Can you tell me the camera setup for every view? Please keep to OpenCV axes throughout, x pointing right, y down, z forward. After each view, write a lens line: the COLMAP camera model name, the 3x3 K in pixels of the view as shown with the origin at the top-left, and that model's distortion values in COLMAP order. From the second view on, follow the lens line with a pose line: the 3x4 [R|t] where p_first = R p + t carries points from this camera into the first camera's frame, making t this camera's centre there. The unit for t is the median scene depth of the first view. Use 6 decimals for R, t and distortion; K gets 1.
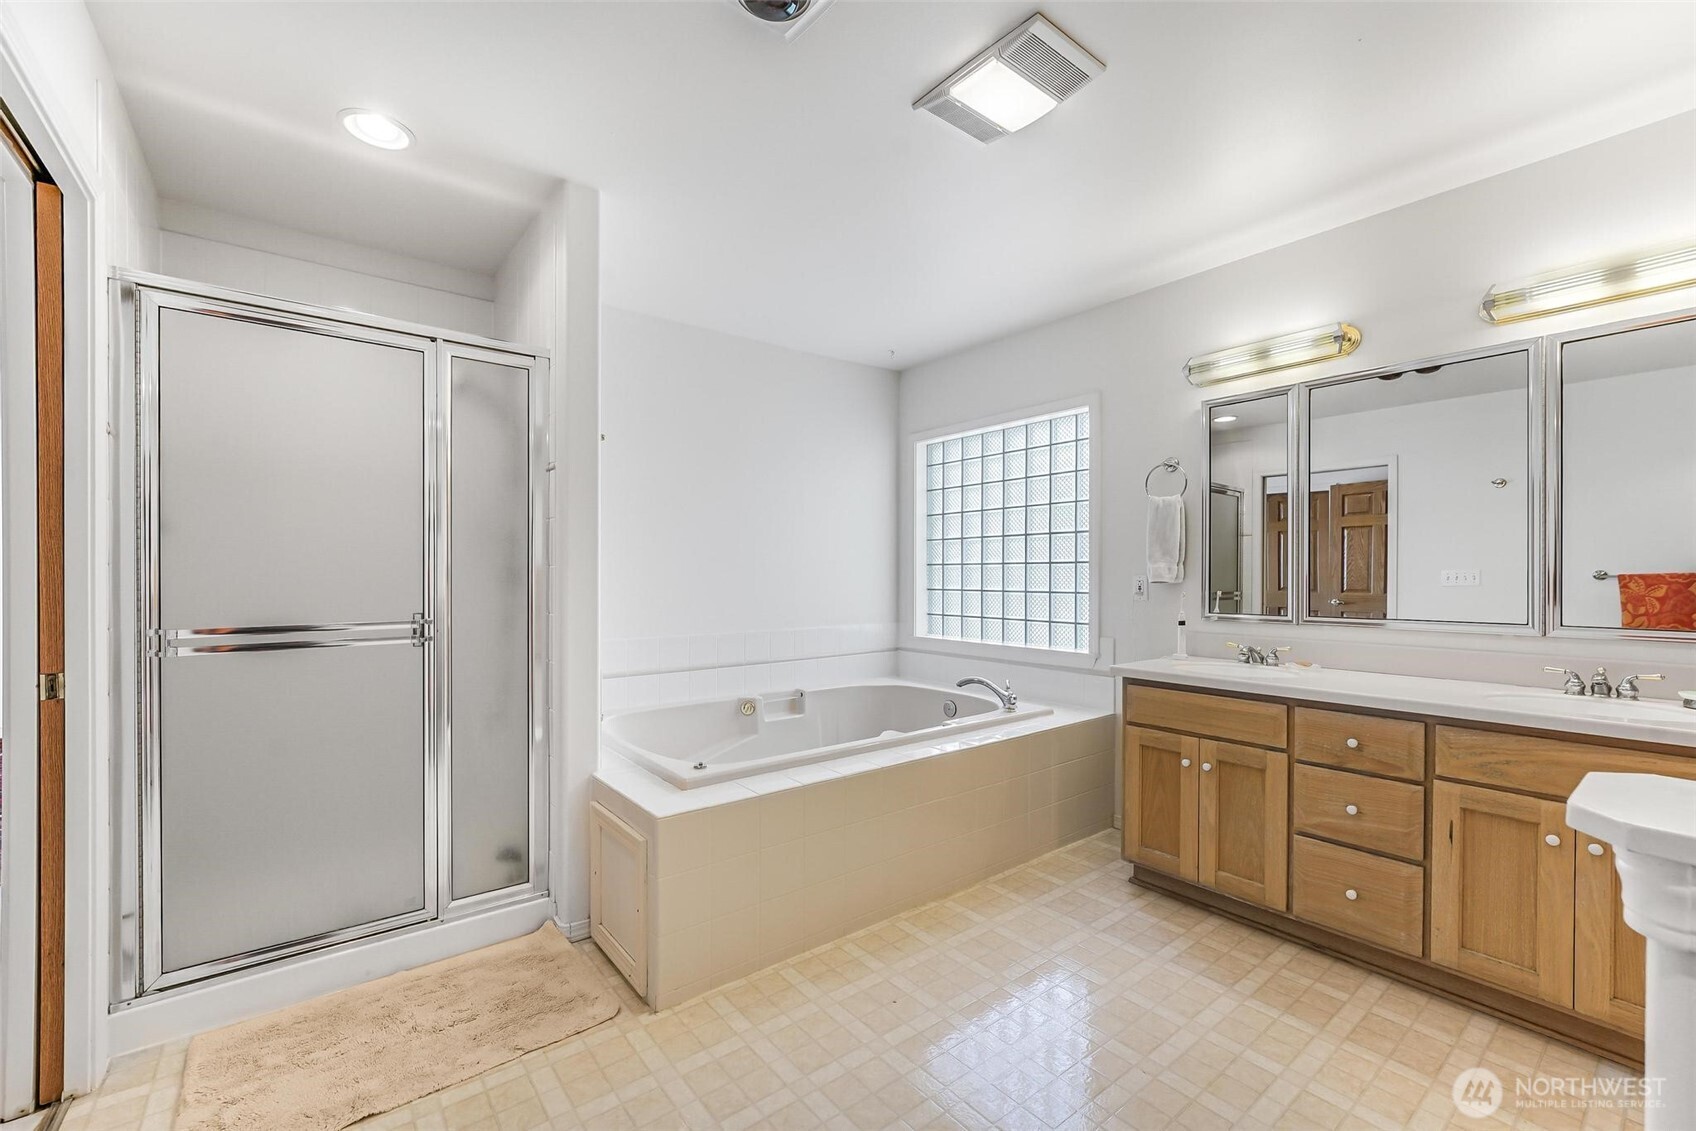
lens RADIAL K [[693.9, 0, 851.2], [0, 693.9, 574.2], [0, 0, 1]] dist [-0.000738, -0.000514]
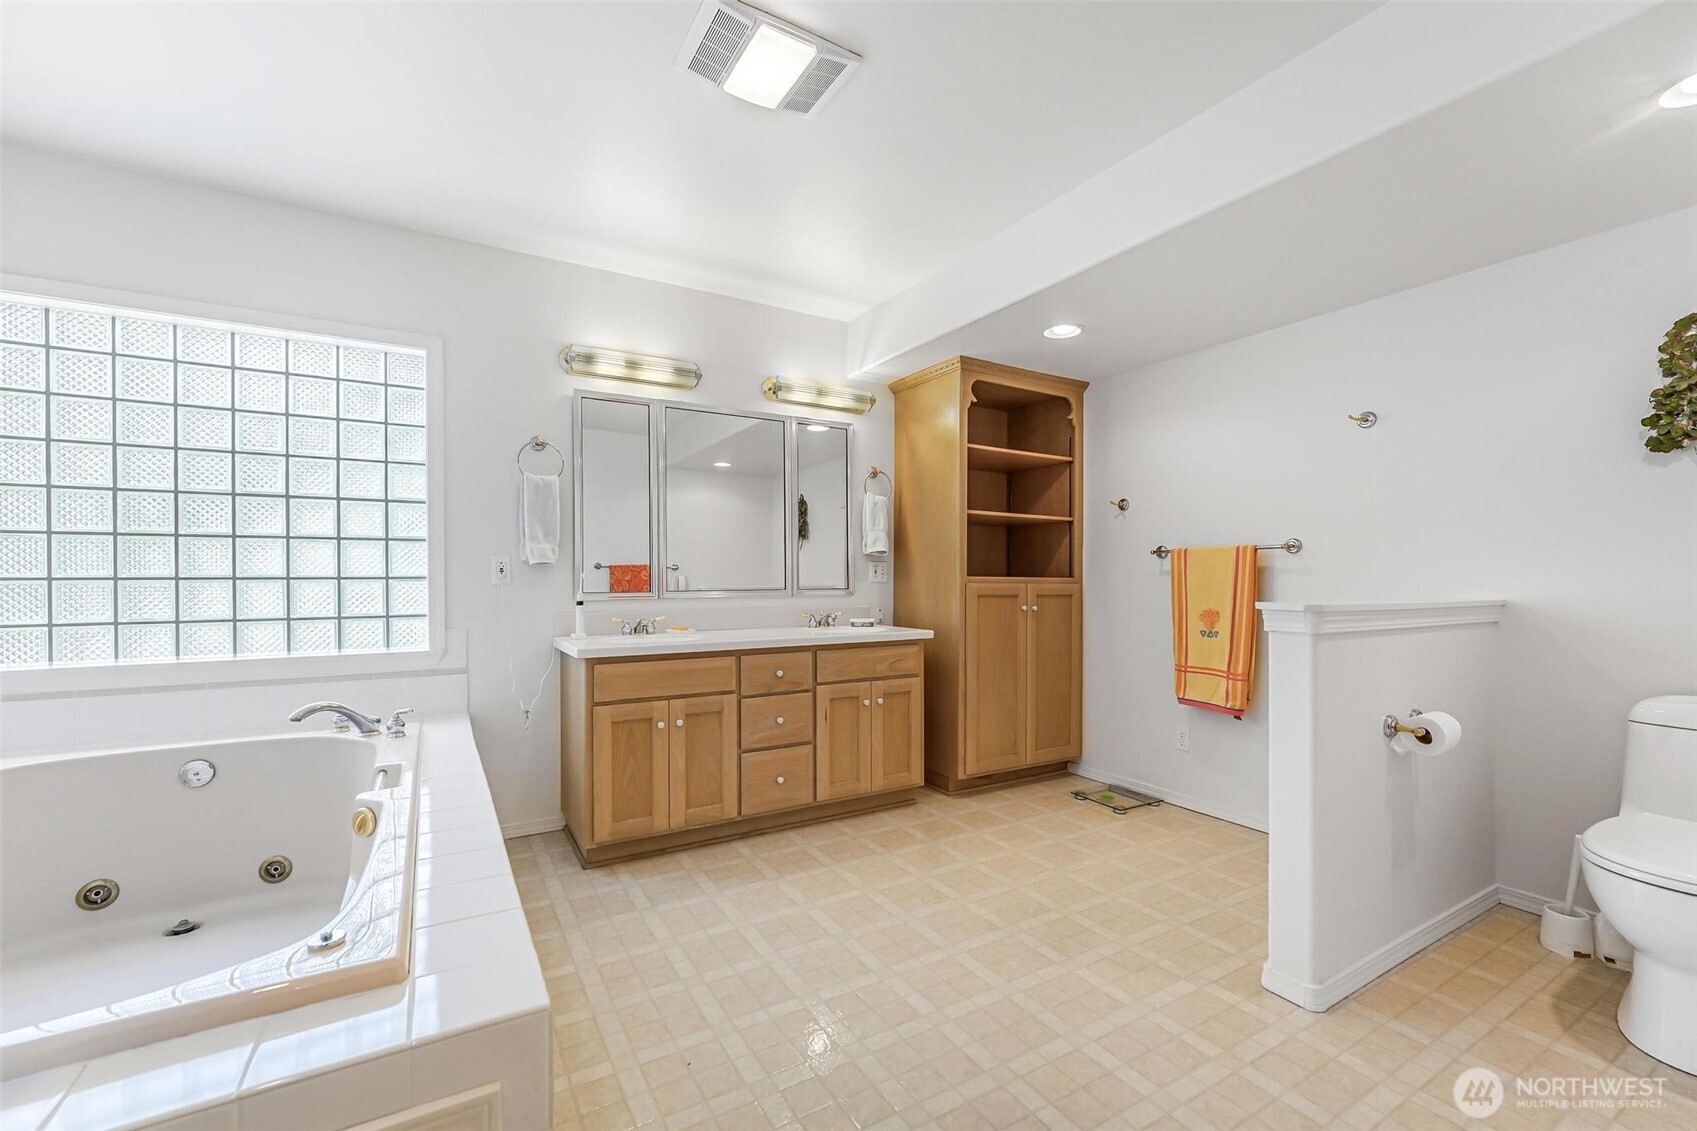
lens RADIAL K [[694.3, 0, 847.6], [0, 694.3, 572.7], [0, 0, 1]] dist [-0.000738, -0.000514]
pose [[0.161507, -0.001259, 0.986871, -0.582689], [0.000309, 0.999999, 0.001225, 0.031019], [-0.986872, 0.000107, 0.161507, 0.560164]]
